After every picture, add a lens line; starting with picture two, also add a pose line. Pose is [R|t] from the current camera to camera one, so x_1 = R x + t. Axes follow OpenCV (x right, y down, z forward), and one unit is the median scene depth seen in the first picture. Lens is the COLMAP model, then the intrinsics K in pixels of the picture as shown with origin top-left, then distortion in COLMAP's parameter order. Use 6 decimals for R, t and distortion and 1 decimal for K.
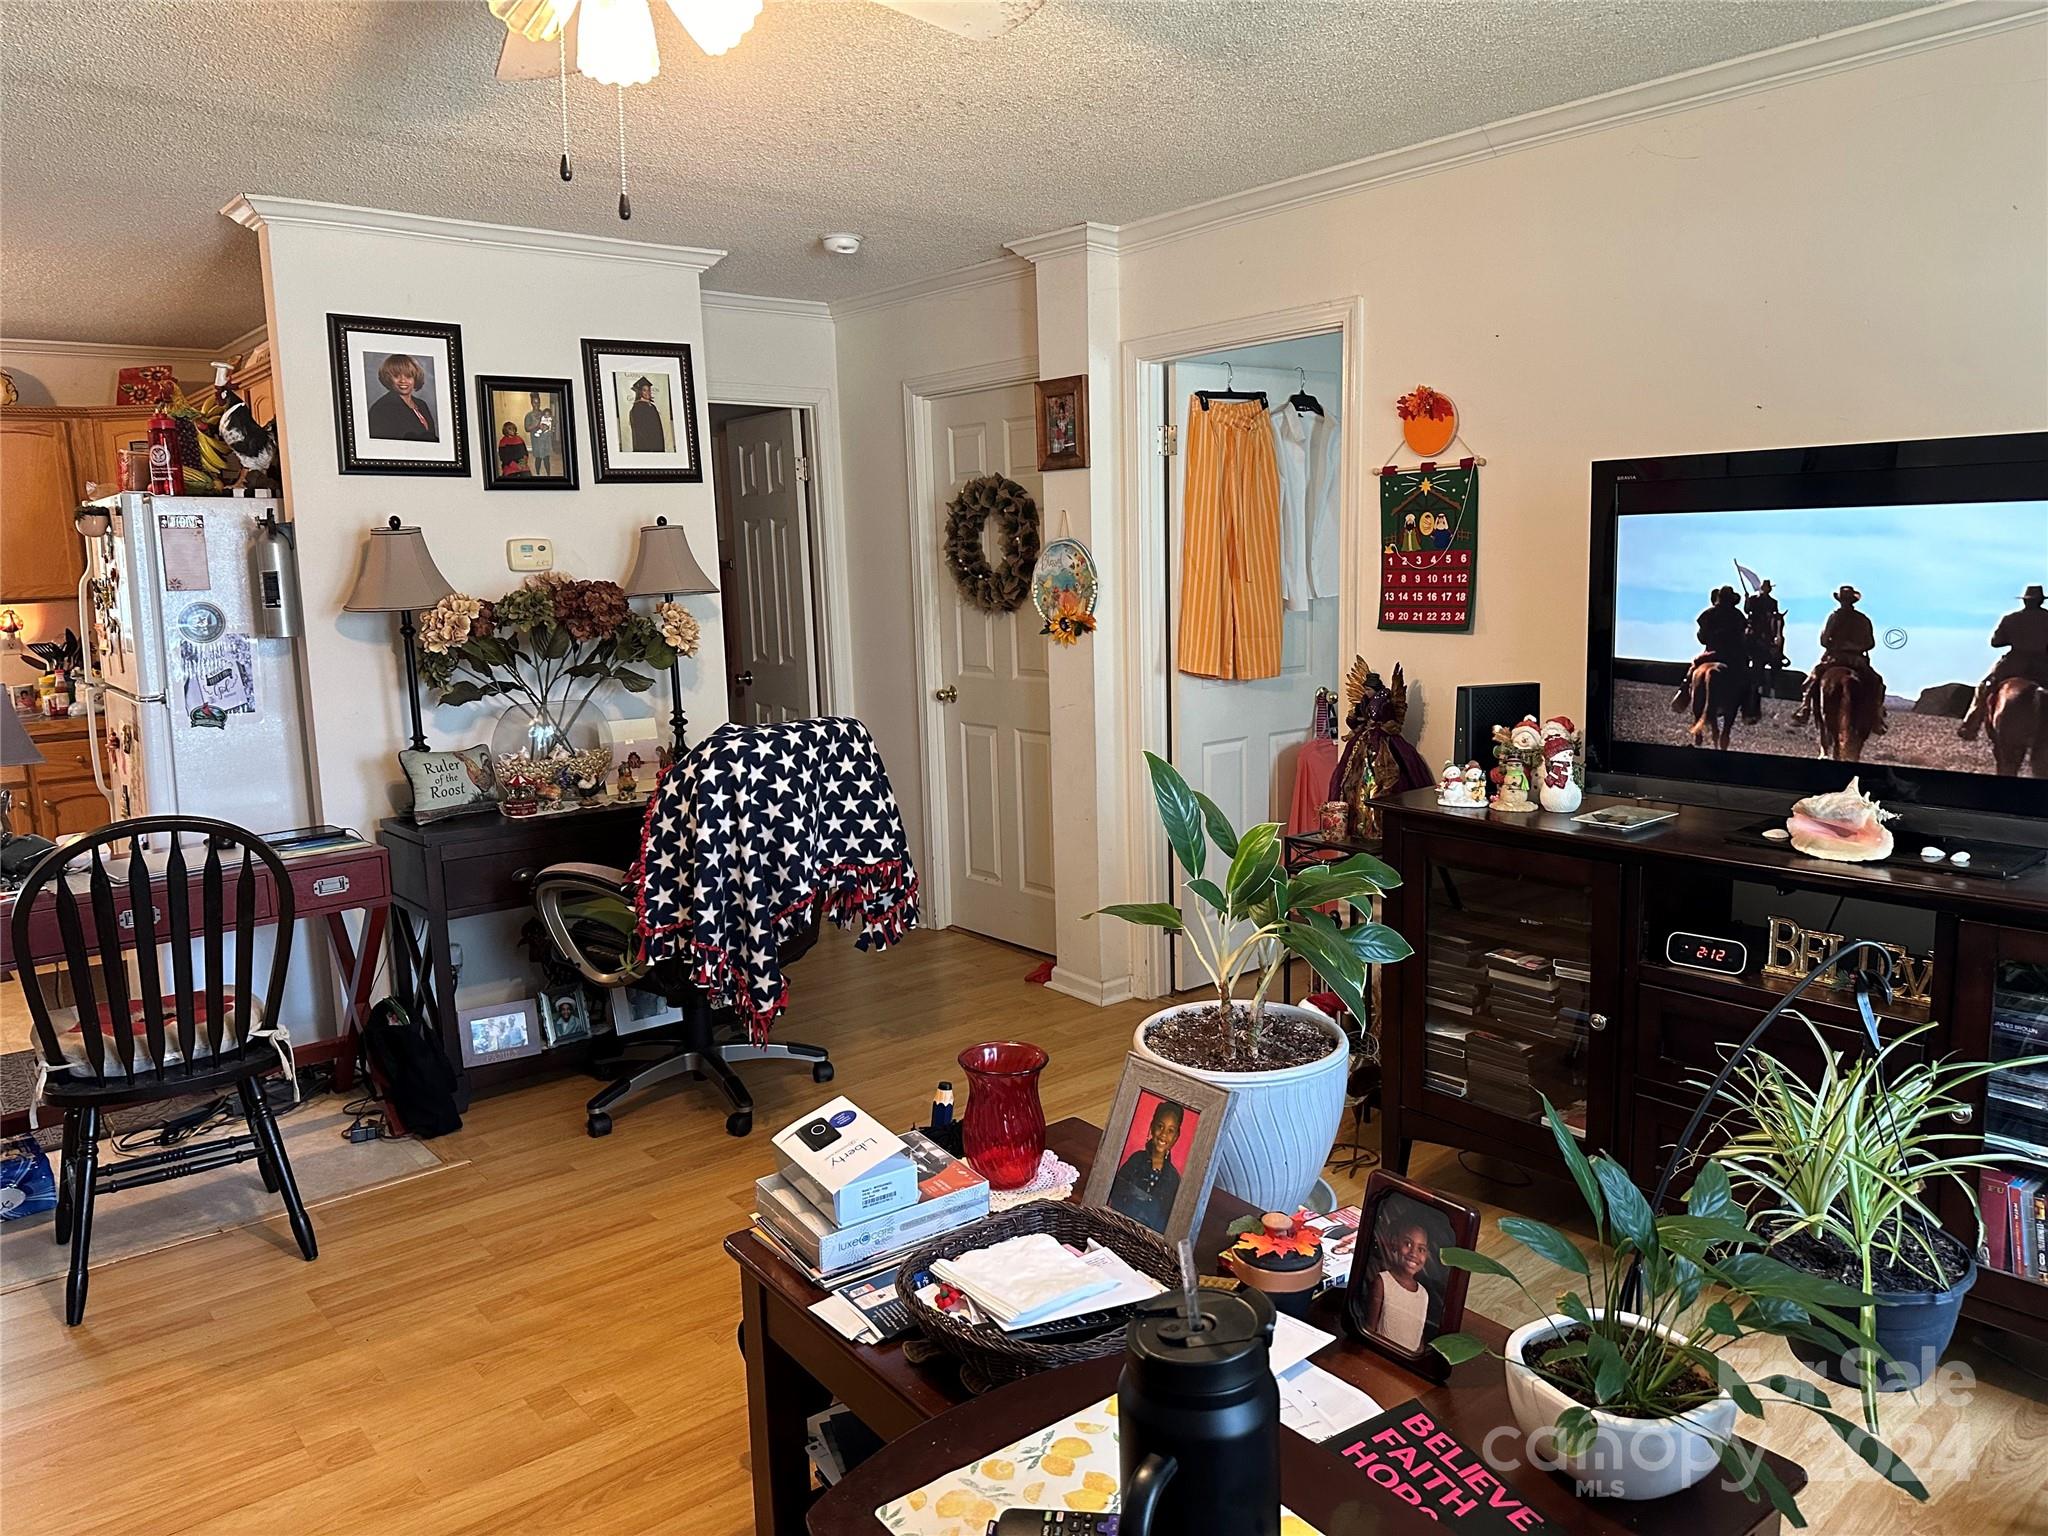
lens RADIAL K [[1416.8, 0, 1018.1], [0, 1416.8, 754.2], [0, 0, 1]] dist [0.101240, -0.147390]
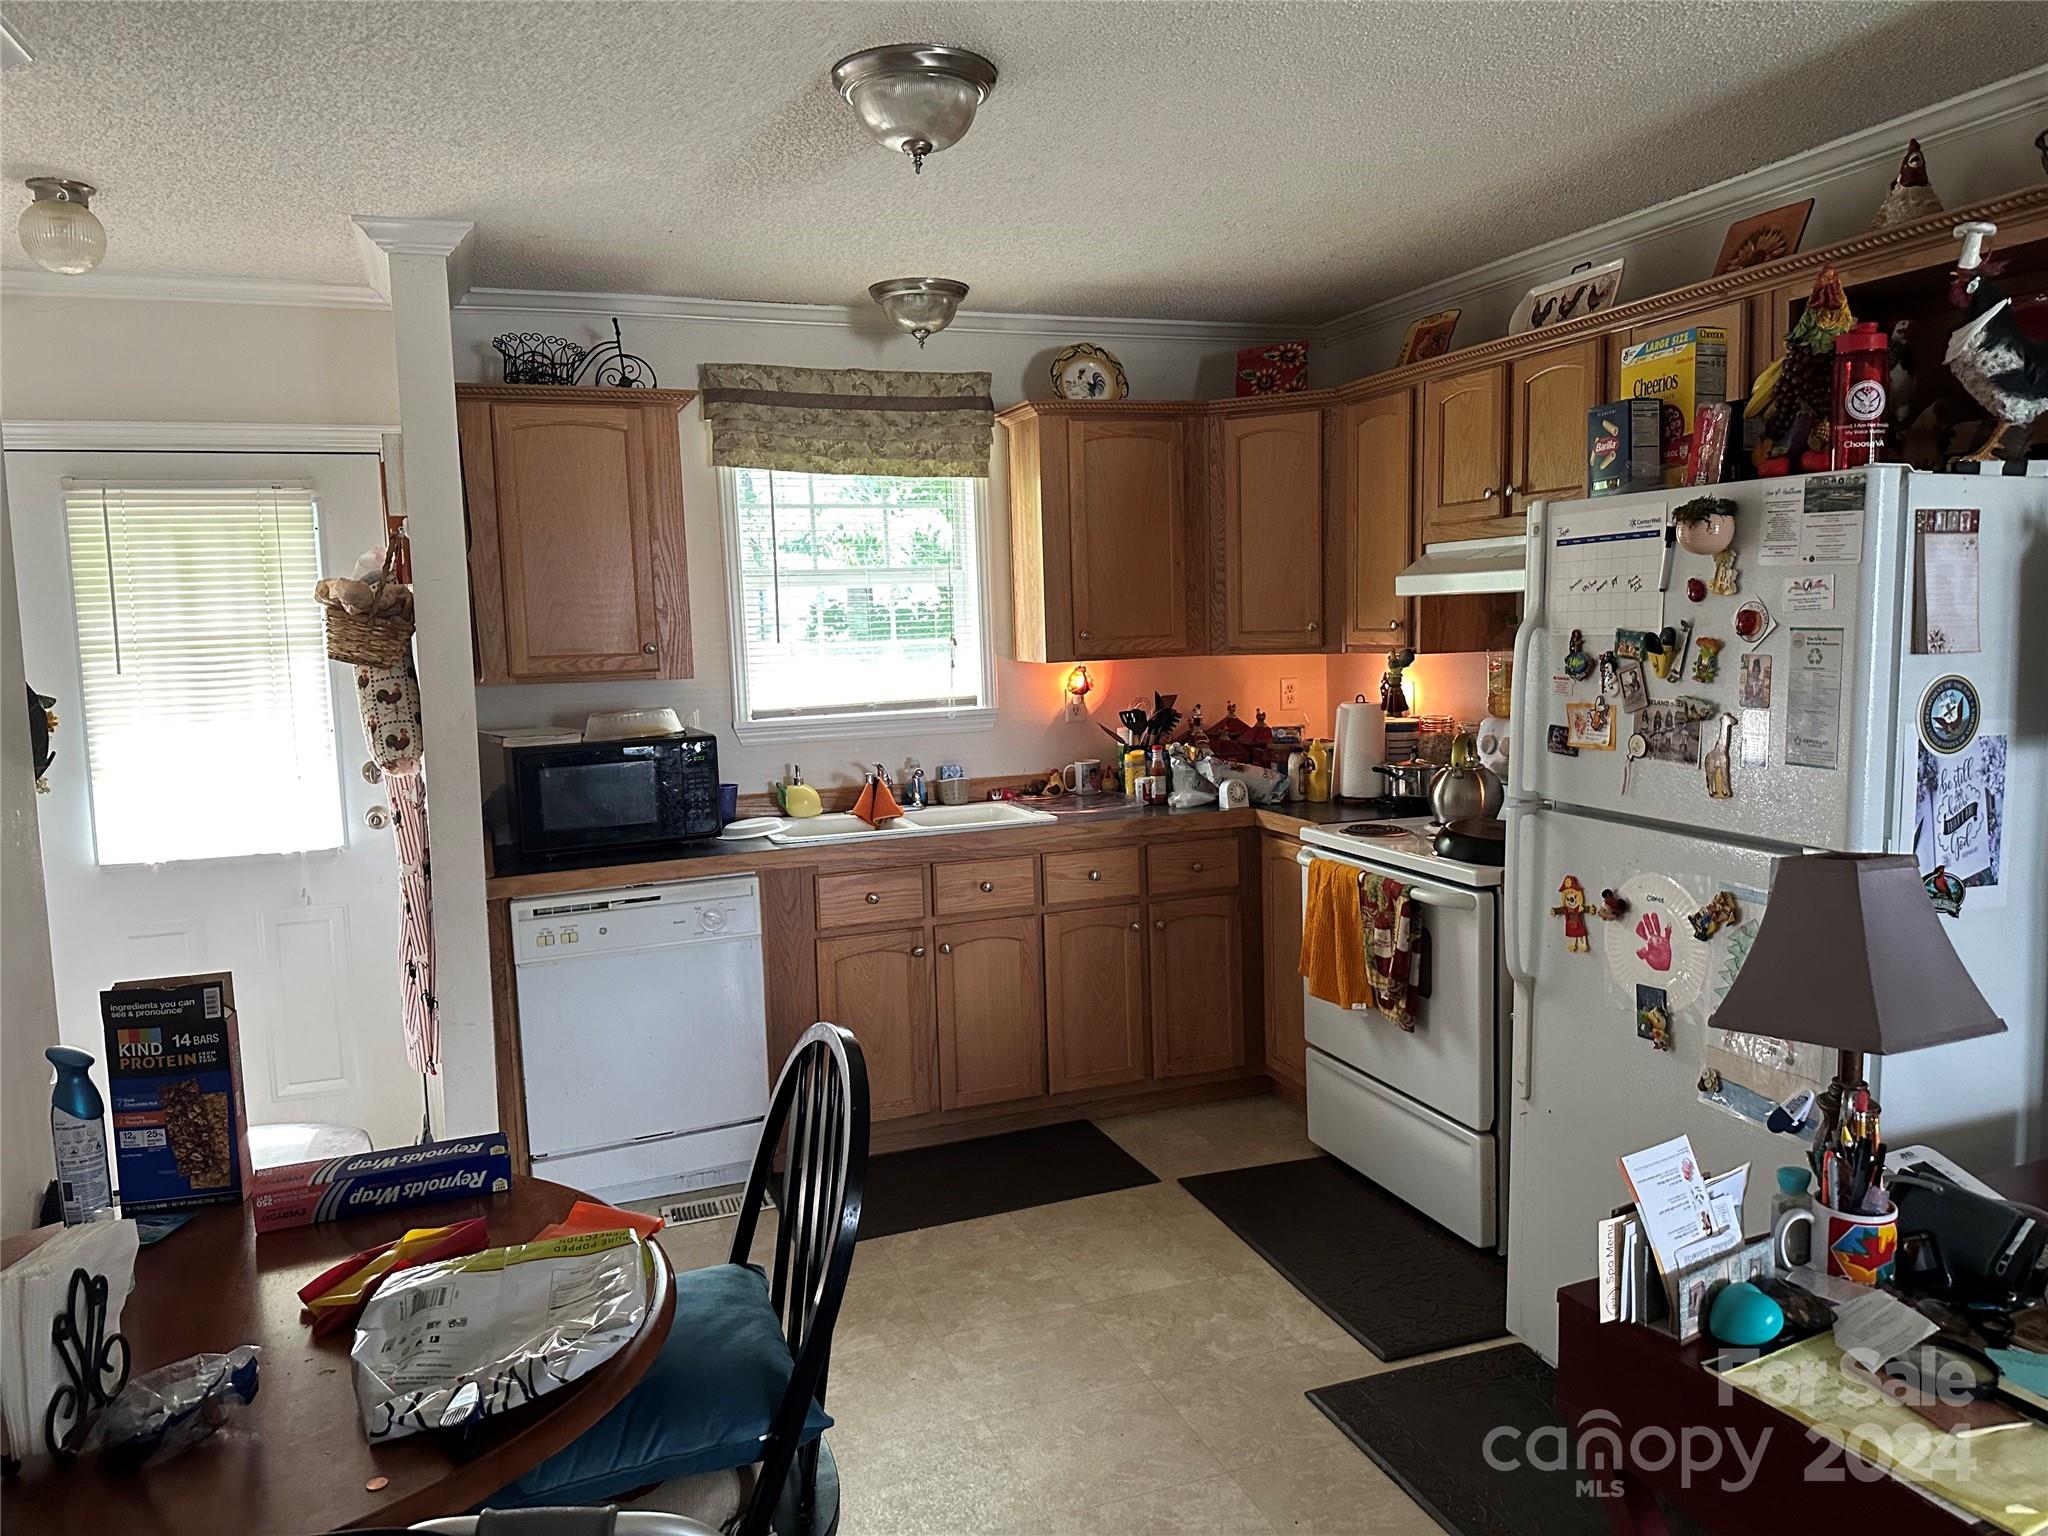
lens RADIAL K [[1416.8, 0, 1018.1], [0, 1416.8, 754.2], [0, 0, 1]] dist [0.101240, -0.147390]
pose [[0.937942, 0.031649, -0.345345, -0.689294], [-0.041444, 0.998920, -0.021013, -0.051049], [0.344307, 0.034021, 0.938241, 0.387953]]
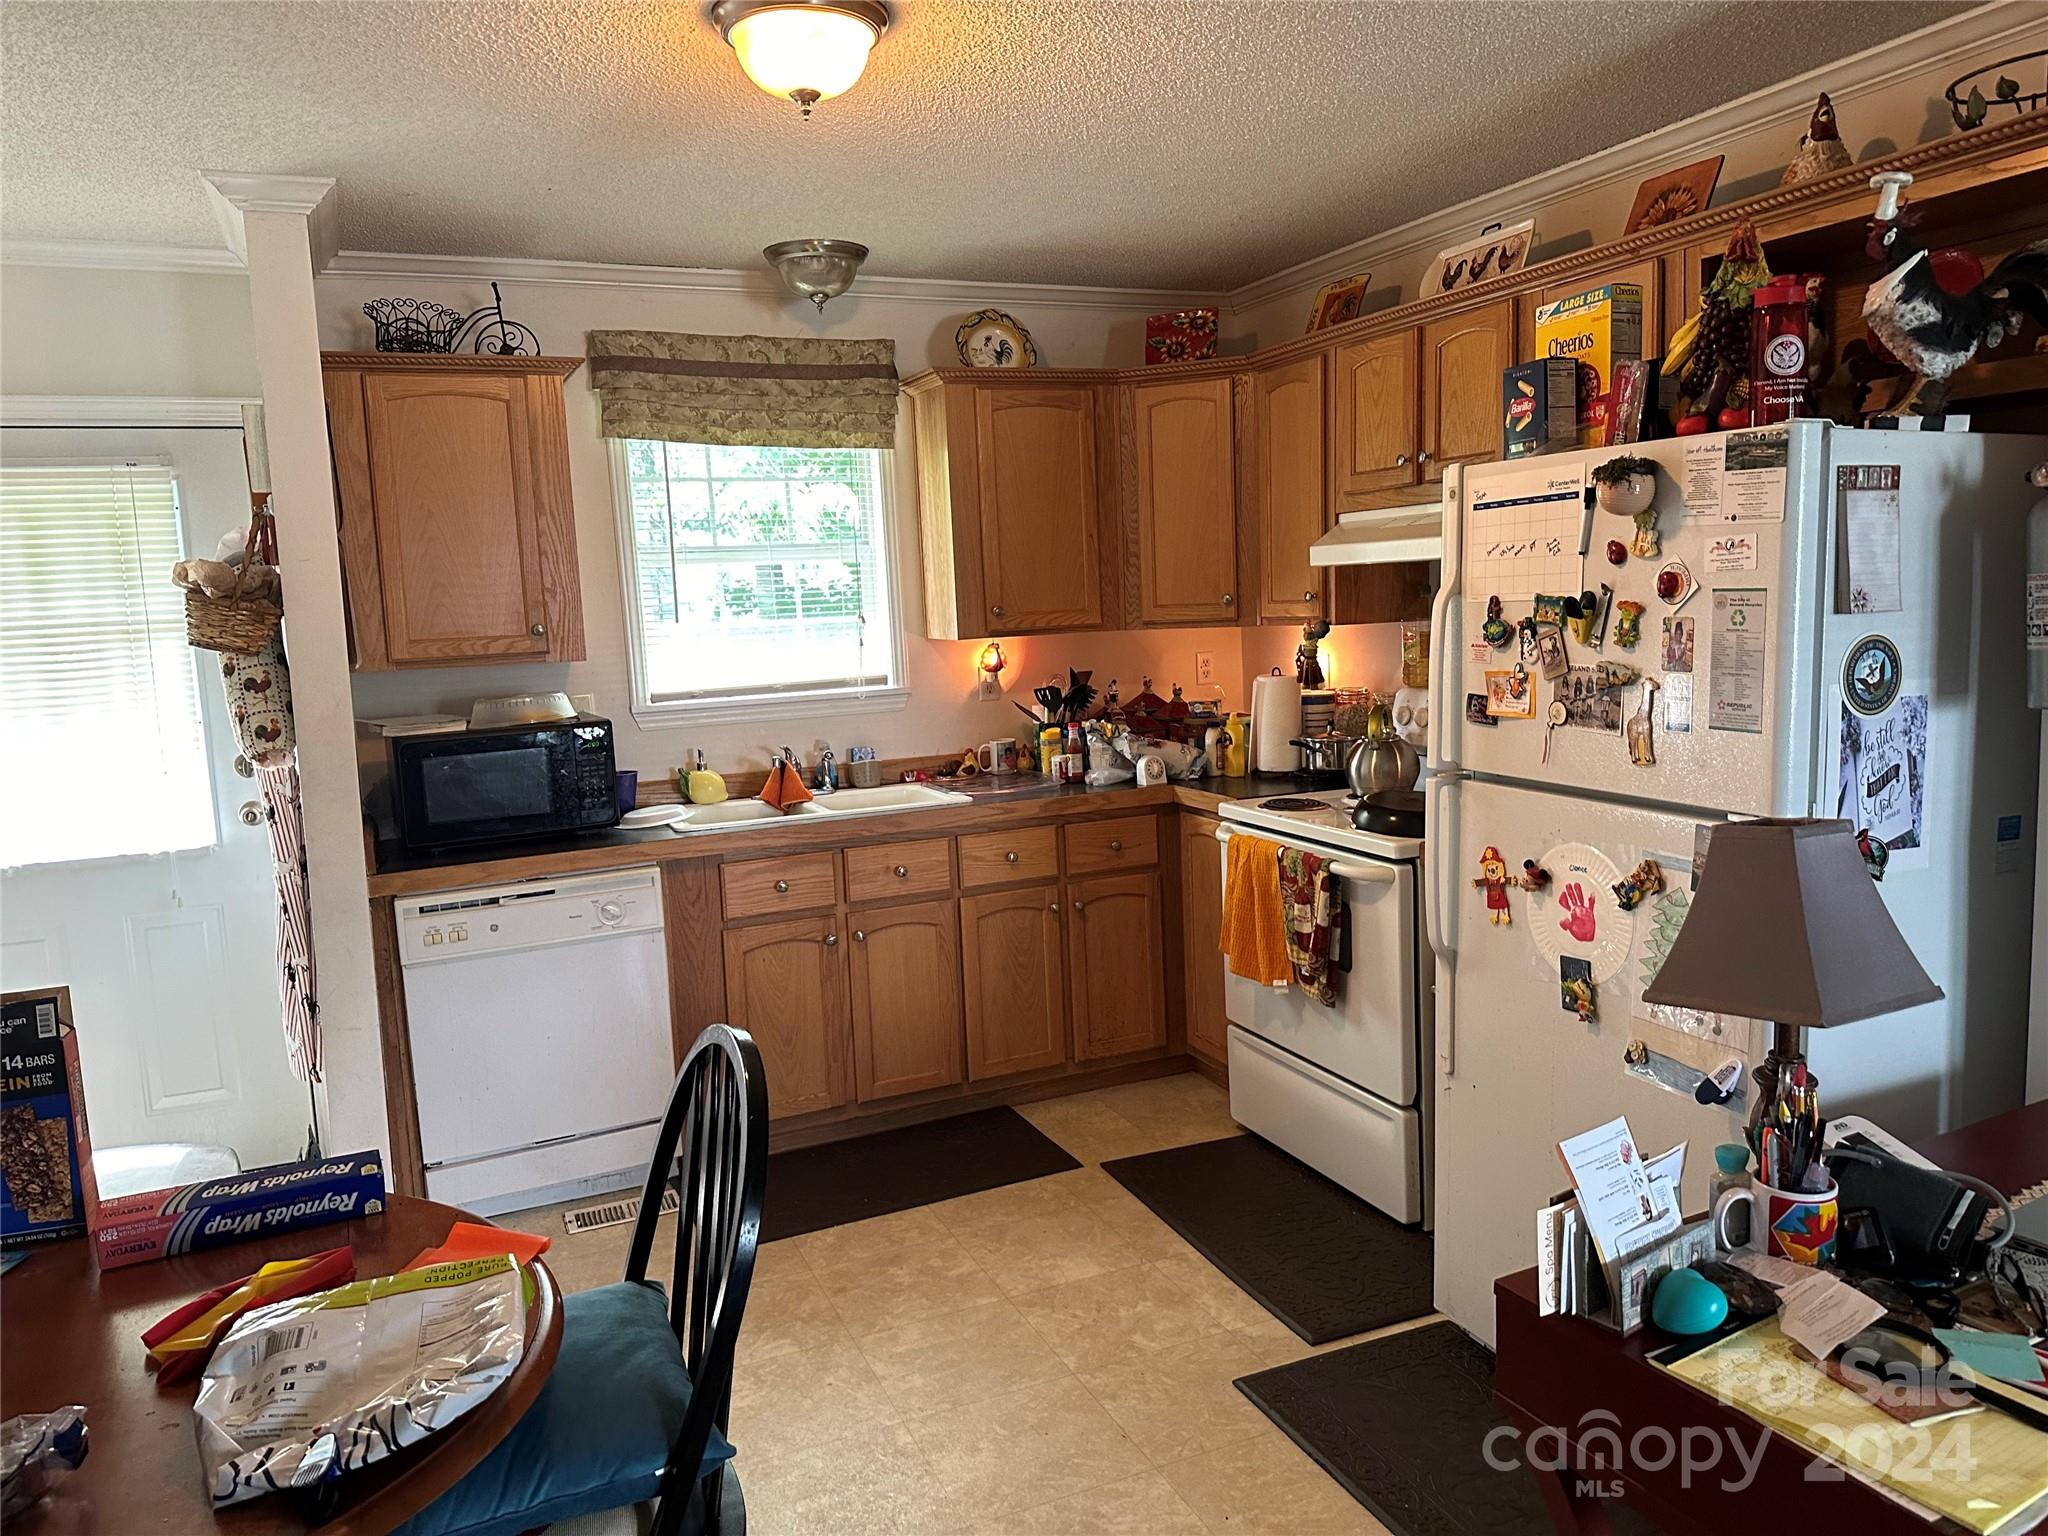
lens RADIAL K [[1408.1, 0, 1012.2], [0, 1408.1, 763.7], [0, 0, 1]] dist [0.064881, -0.130719]
pose [[0.955451, 0.020021, -0.294472, -0.696617], [-0.021475, 0.999768, -0.001704, -0.051385], [0.294369, 0.007952, 0.955659, 0.421235]]
